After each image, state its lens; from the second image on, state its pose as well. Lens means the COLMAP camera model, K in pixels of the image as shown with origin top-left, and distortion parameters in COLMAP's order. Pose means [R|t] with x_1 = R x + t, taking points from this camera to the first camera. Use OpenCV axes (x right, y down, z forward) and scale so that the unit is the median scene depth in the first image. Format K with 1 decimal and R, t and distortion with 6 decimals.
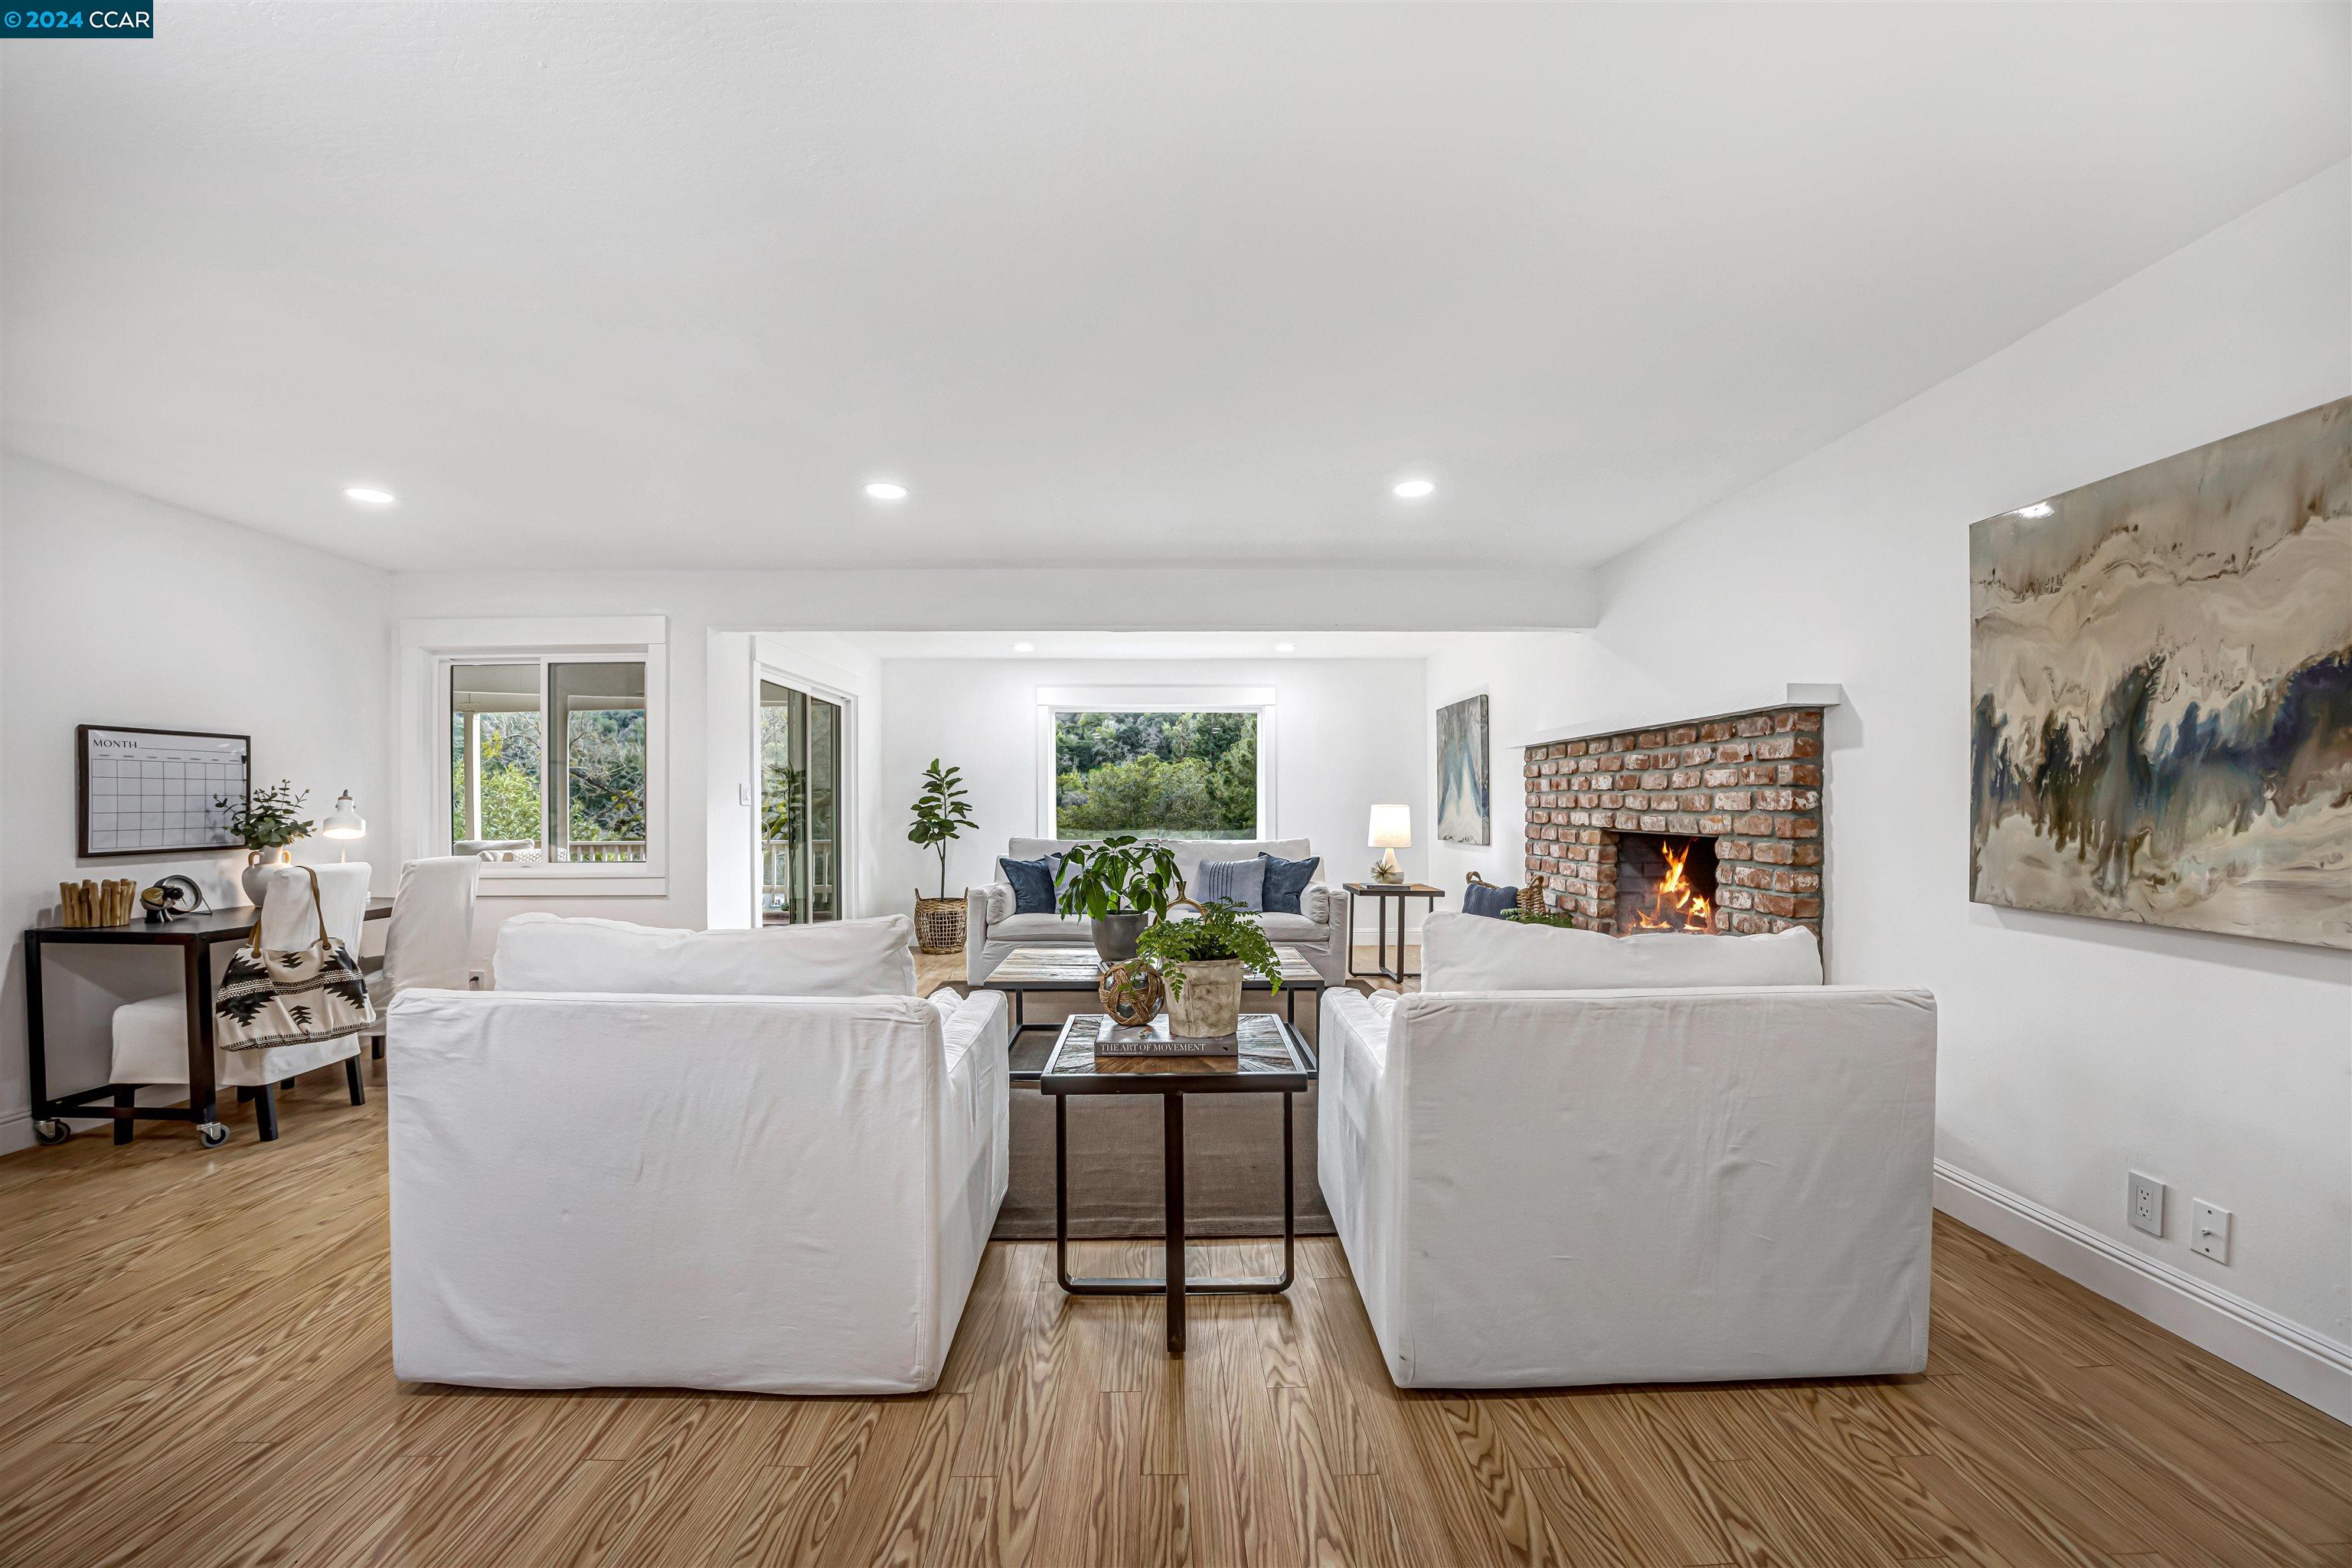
lens RADIAL K [[939.0, 0, 1189.0], [0, 939.0, 789.4], [0, 0, 1]] dist [-0.037161, 0.005348]
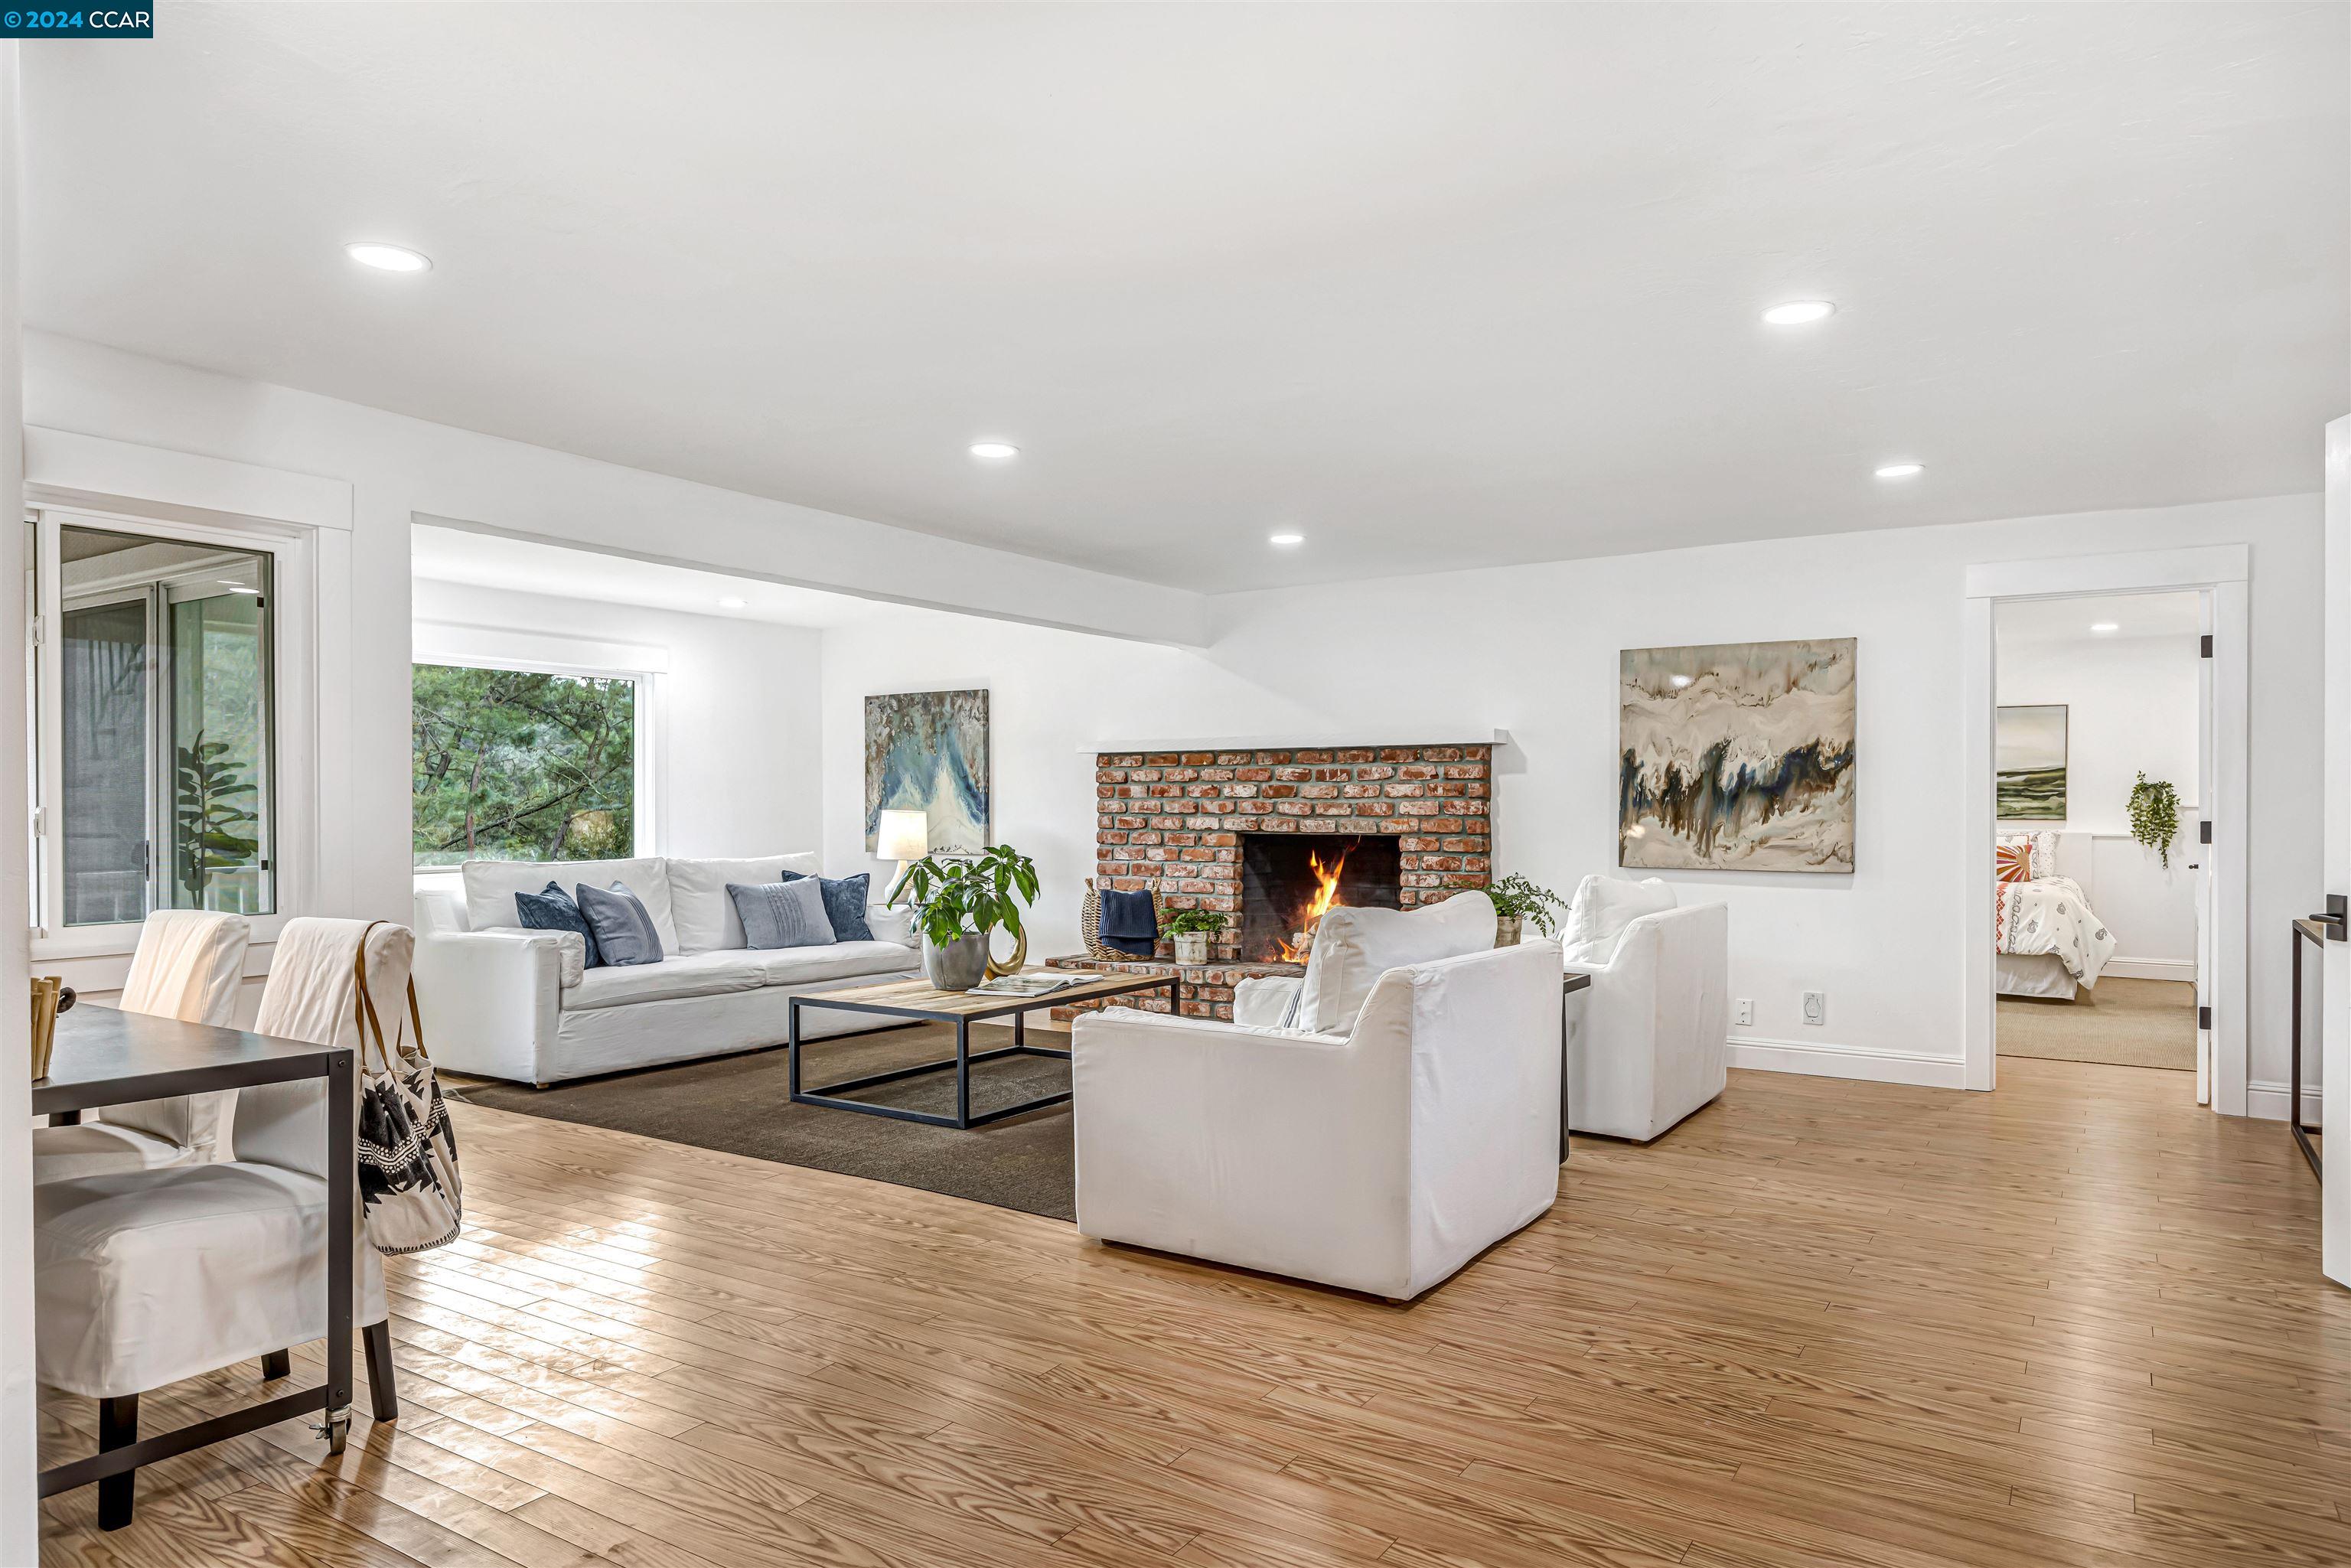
lens RADIAL K [[1461.3, 0, 1188.3], [0, 1461.3, 794.3], [0, 0, 1]] dist [0.010141, 0.004612]
pose [[0.551452, 0.013118, 0.834103, -1.446243], [-0.016403, 0.999854, -0.004880, 0.008882], [-0.834045, -0.010991, 0.551587, 0.110615]]
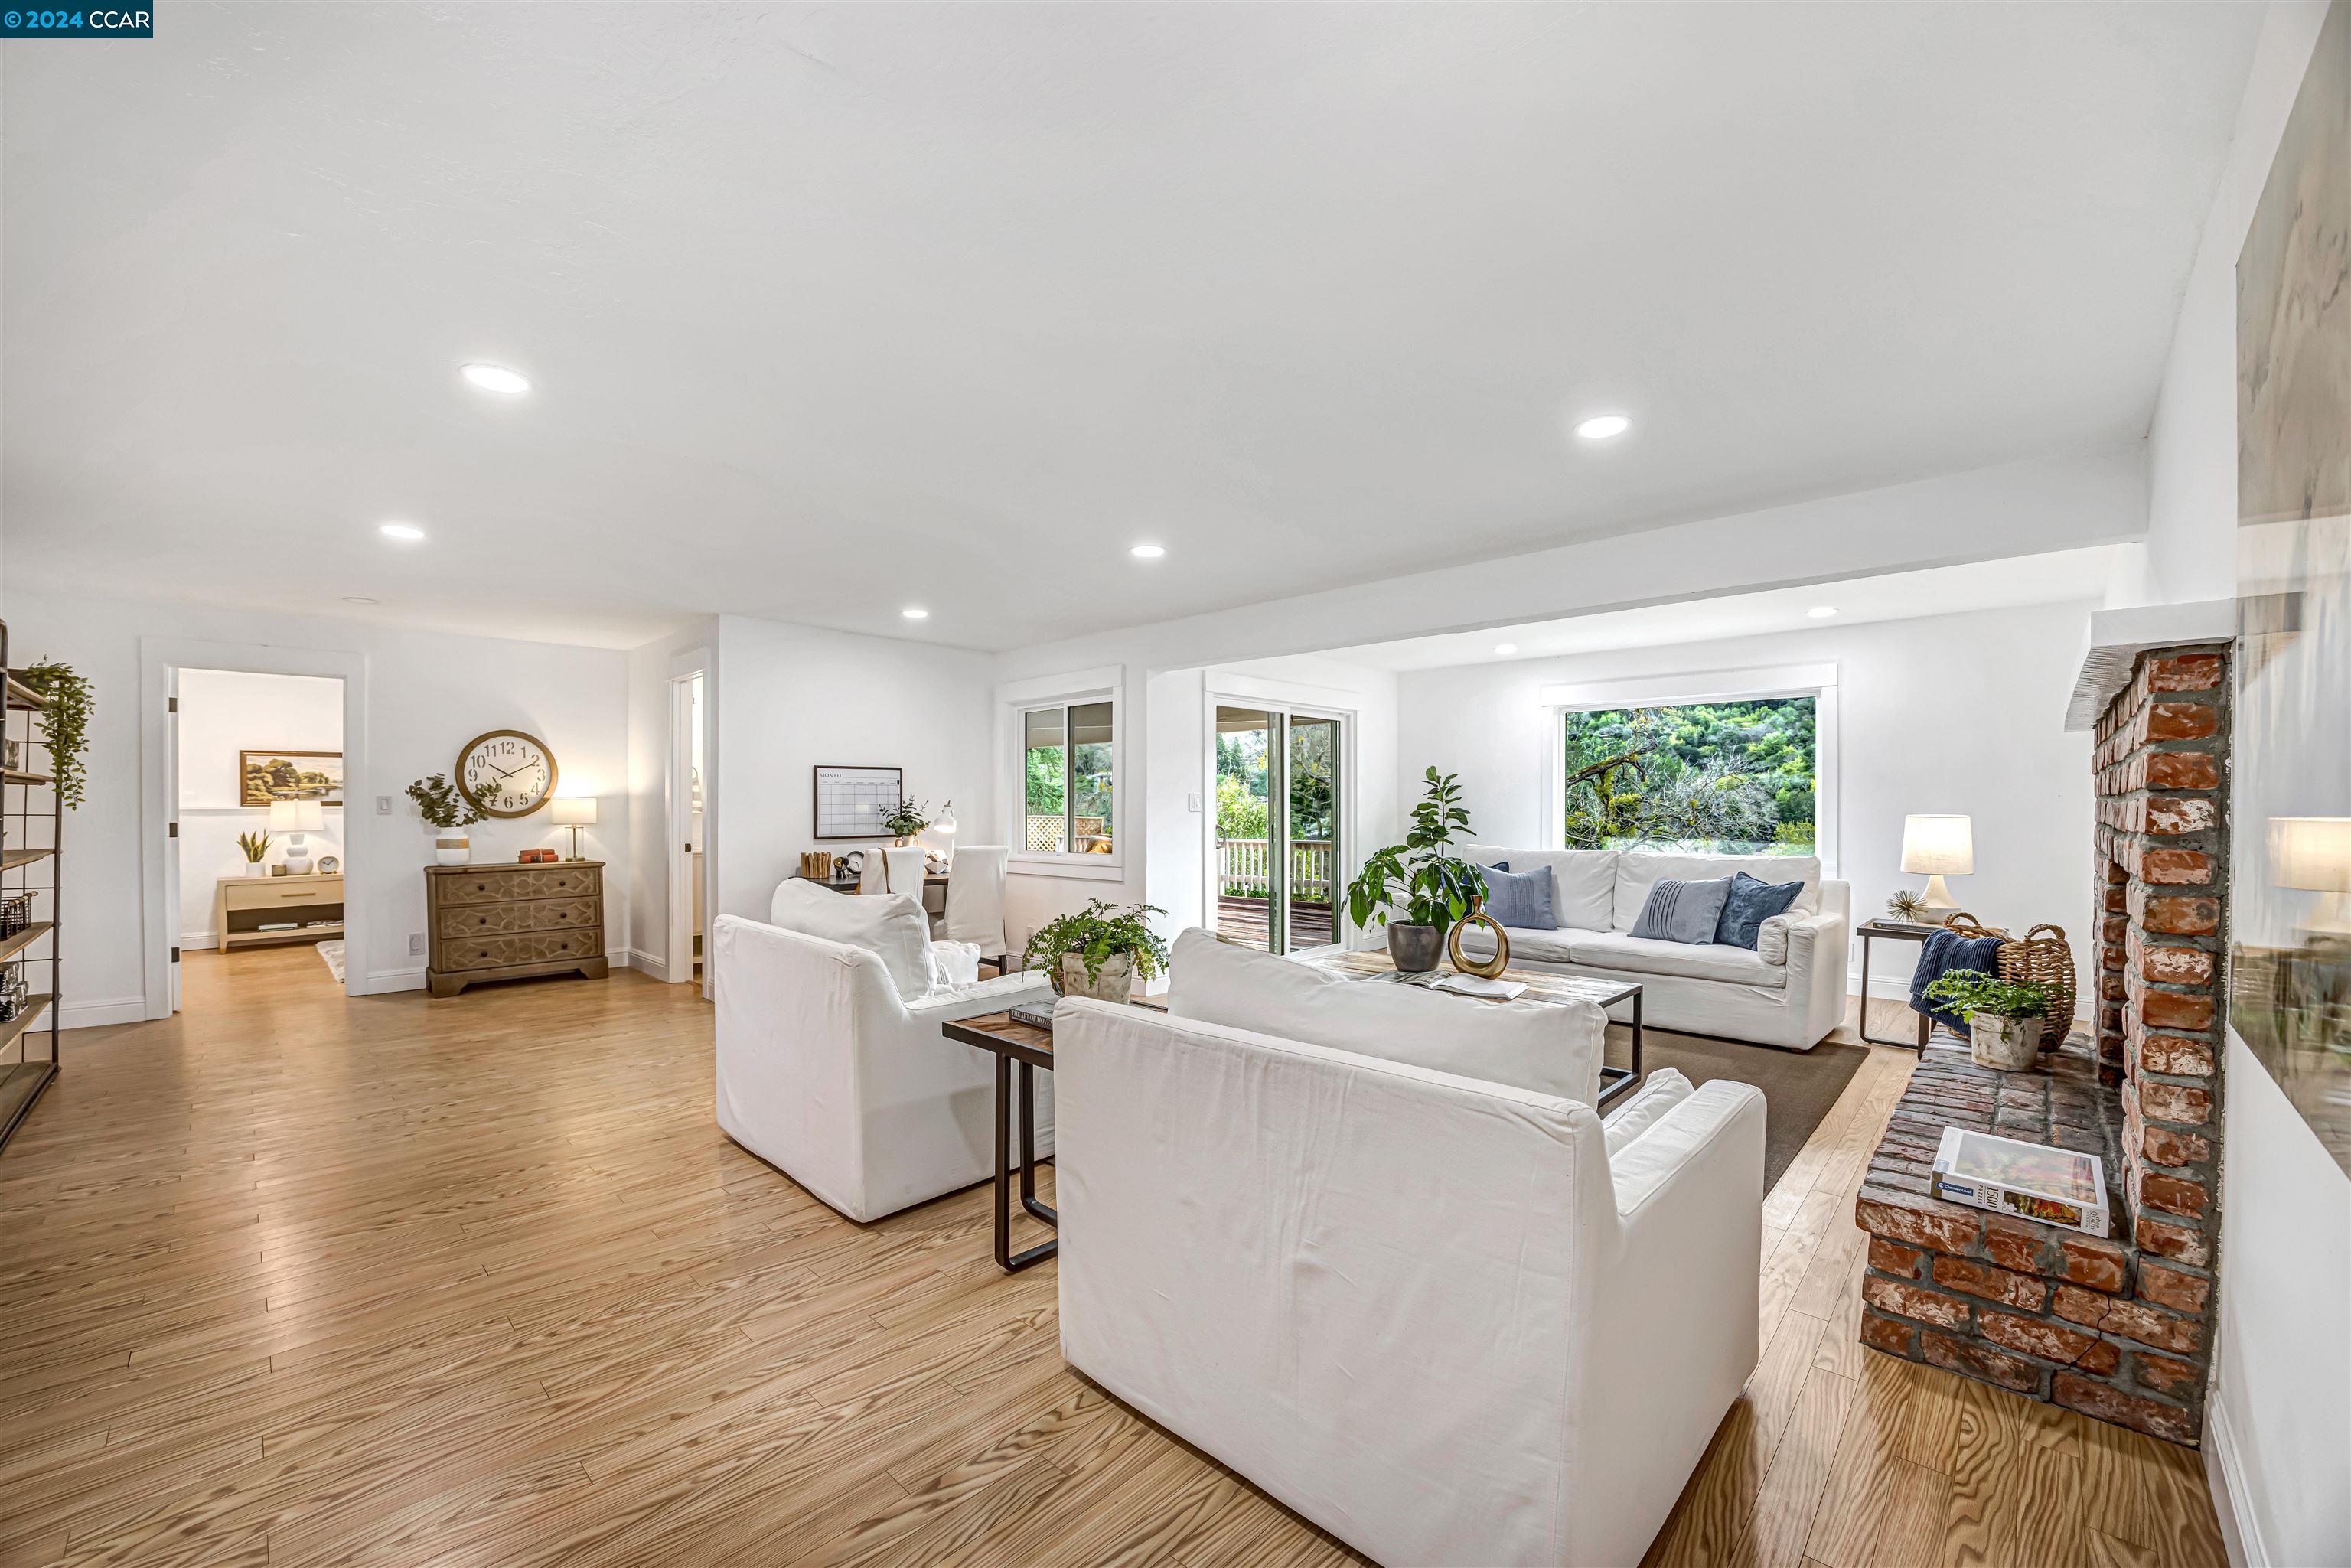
lens RADIAL K [[938.6, 0, 1187.8], [0, 938.6, 816.6], [0, 0, 1]] dist [-0.037161, 0.005348]
pose [[0.707701, 0.009630, -0.706447, 0.610087], [0.007941, 0.999736, 0.021583, -0.004180], [0.706468, -0.020884, 0.707437, 0.195732]]
